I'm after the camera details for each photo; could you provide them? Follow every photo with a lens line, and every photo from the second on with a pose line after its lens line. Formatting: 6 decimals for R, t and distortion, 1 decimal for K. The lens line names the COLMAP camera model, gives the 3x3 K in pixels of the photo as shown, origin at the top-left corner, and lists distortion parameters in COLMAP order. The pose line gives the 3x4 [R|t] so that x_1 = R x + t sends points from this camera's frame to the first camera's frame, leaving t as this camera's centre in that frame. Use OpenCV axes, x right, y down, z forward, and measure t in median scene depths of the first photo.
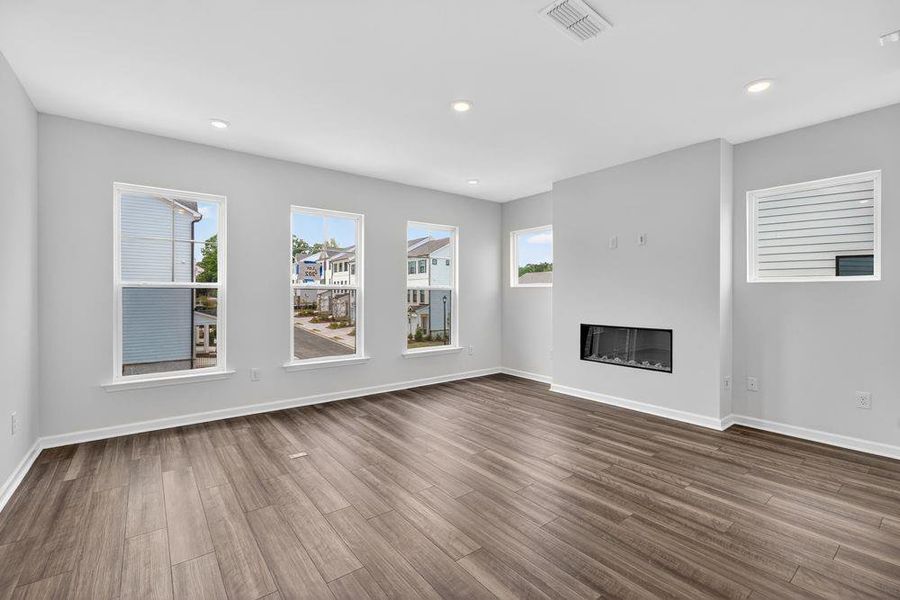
lens RADIAL K [[395.7, 0, 449.2], [0, 395.7, 296.5], [0, 0, 1]] dist [-0.018546, 0.006939]
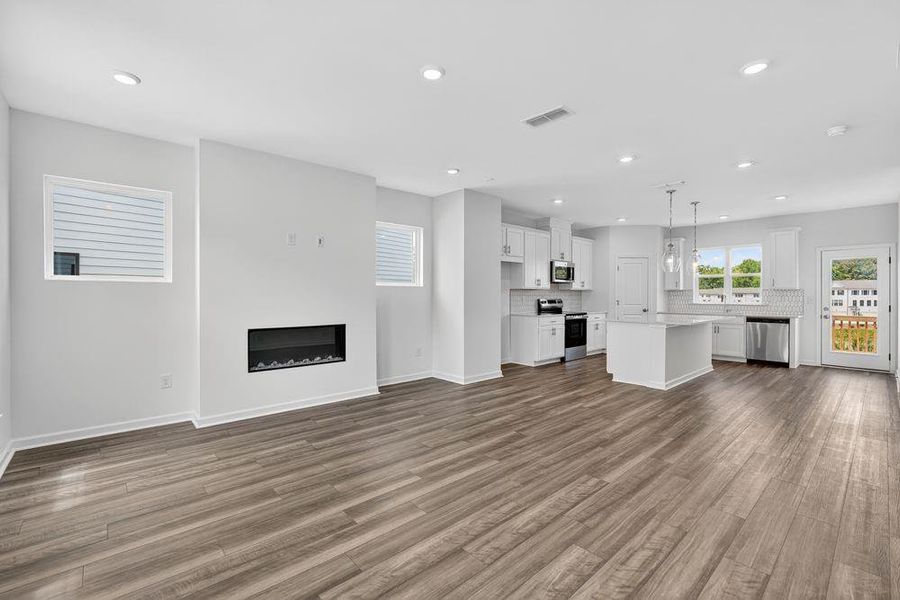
lens RADIAL K [[395.7, 0, 449.2], [0, 395.7, 296.5], [0, 0, 1]] dist [-0.018546, 0.006939]
pose [[-0.073023, -0.006649, 0.997308, -0.633325], [0.004347, 0.999966, 0.006985, -0.003579], [-0.997321, 0.004845, -0.072992, 0.788047]]
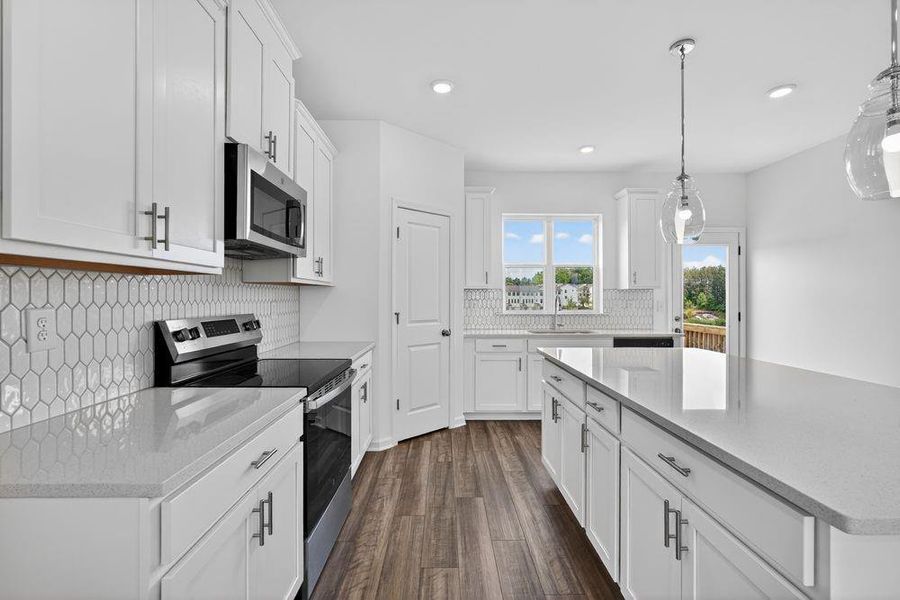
lens RADIAL K [[395.7, 0, 449.2], [0, 395.7, 296.5], [0, 0, 1]] dist [-0.018546, 0.006939]
pose [[-0.799574, -0.000132, 0.600568, 0.802590], [0.002789, 0.999988, 0.003933, -0.001405], [-0.600561, 0.004820, -0.799564, 0.347253]]
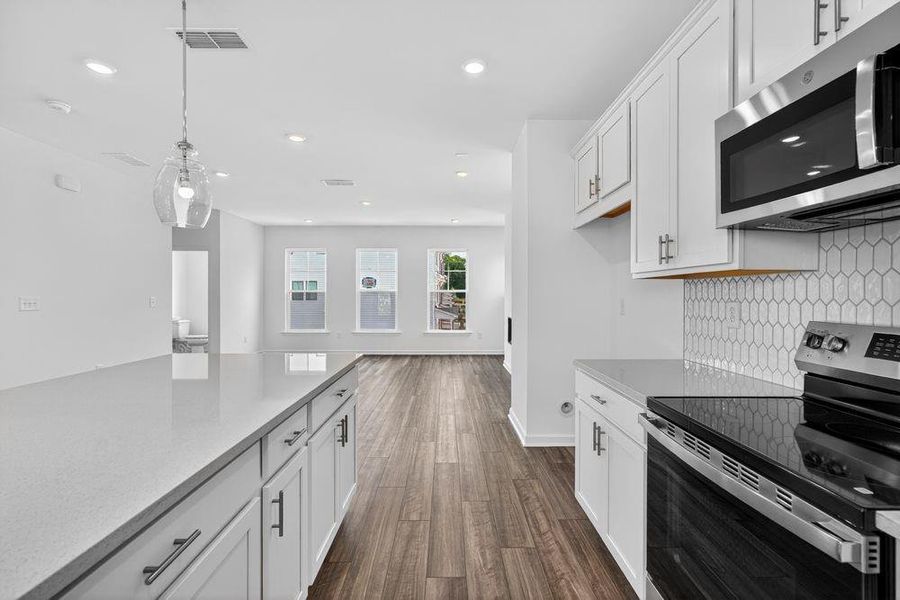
lens RADIAL K [[395.7, 0, 449.2], [0, 395.7, 296.5], [0, 0, 1]] dist [-0.018546, 0.006939]
pose [[0.795232, 0.001328, -0.606304, 1.237444], [-0.004394, 0.999984, -0.003572, 0.005068], [0.606289, 0.005505, 0.795225, -0.281252]]
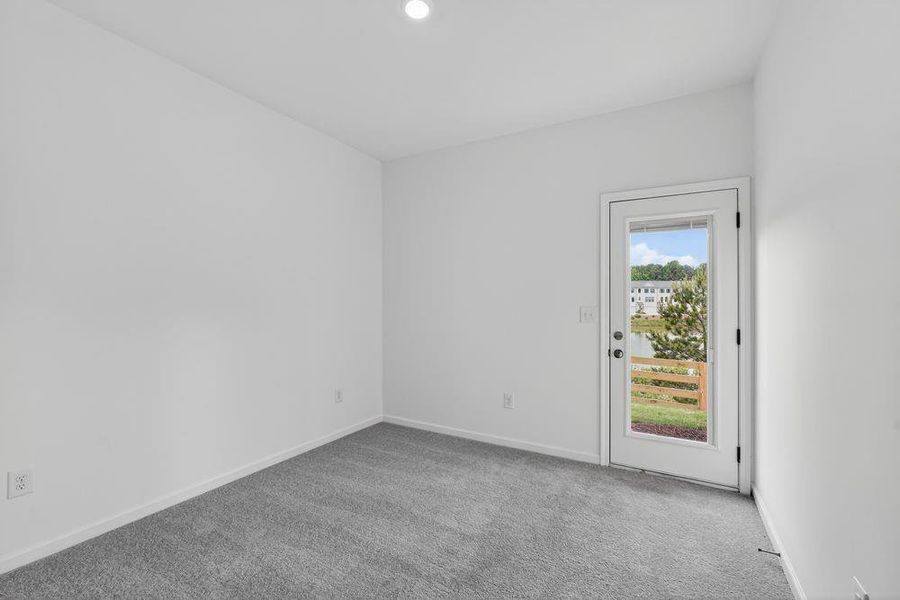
lens RADIAL K [[395.7, 0, 449.2], [0, 395.7, 296.5], [0, 0, 1]] dist [-0.018546, 0.006939]
pose [[-0.372976, -0.009043, 0.927797, 0.389506], [0.006522, 0.999902, 0.012367, -0.014480], [-0.927818, 0.010663, -0.372881, -0.416493]]
